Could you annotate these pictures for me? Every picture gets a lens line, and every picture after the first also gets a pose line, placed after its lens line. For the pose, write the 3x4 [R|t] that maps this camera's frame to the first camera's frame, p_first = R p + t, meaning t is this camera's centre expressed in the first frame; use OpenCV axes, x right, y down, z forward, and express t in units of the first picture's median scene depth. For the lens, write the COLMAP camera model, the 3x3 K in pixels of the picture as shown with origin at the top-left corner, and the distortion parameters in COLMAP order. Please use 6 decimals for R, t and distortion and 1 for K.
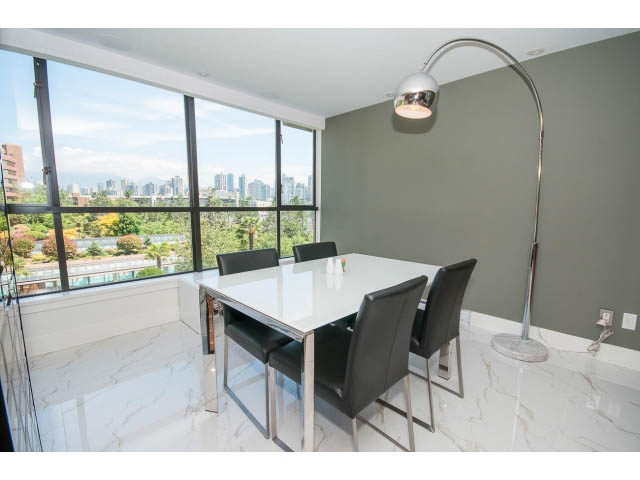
lens RADIAL K [[284.7, 0, 321.7], [0, 284.7, 256.9], [0, 0, 1]] dist [0.000123, -0.006076]
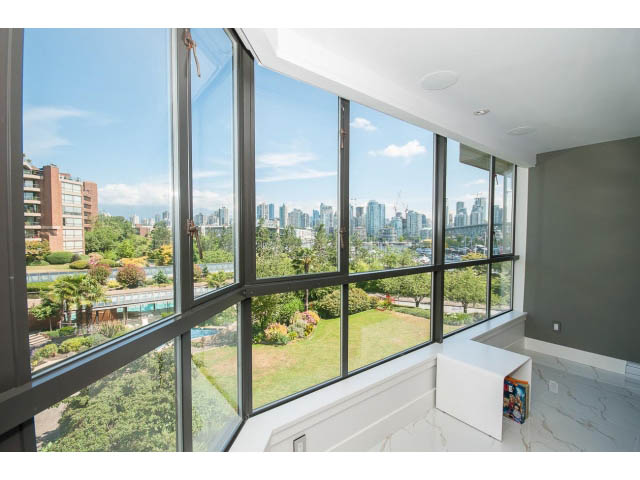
lens RADIAL K [[284.7, 0, 322.3], [0, 284.7, 254.3], [0, 0, 1]] dist [0.000123, -0.006076]
pose [[0.992076, 0.003170, -0.125599, -0.060036], [-0.016356, 0.994433, -0.104093, -0.010392], [0.124570, 0.105322, 0.986605, 0.013310]]
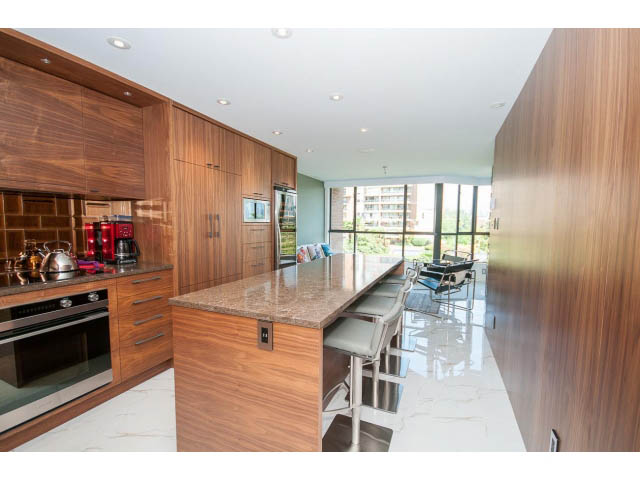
lens RADIAL K [[284.7, 0, 322.6], [0, 284.7, 244.1], [0, 0, 1]] dist [0.000123, -0.006076]
pose [[0.371125, 0.061323, -0.926556, 0.069890], [-0.167358, 0.985895, -0.001784, 0.017511], [0.913377, 0.155729, 0.376152, -0.125856]]
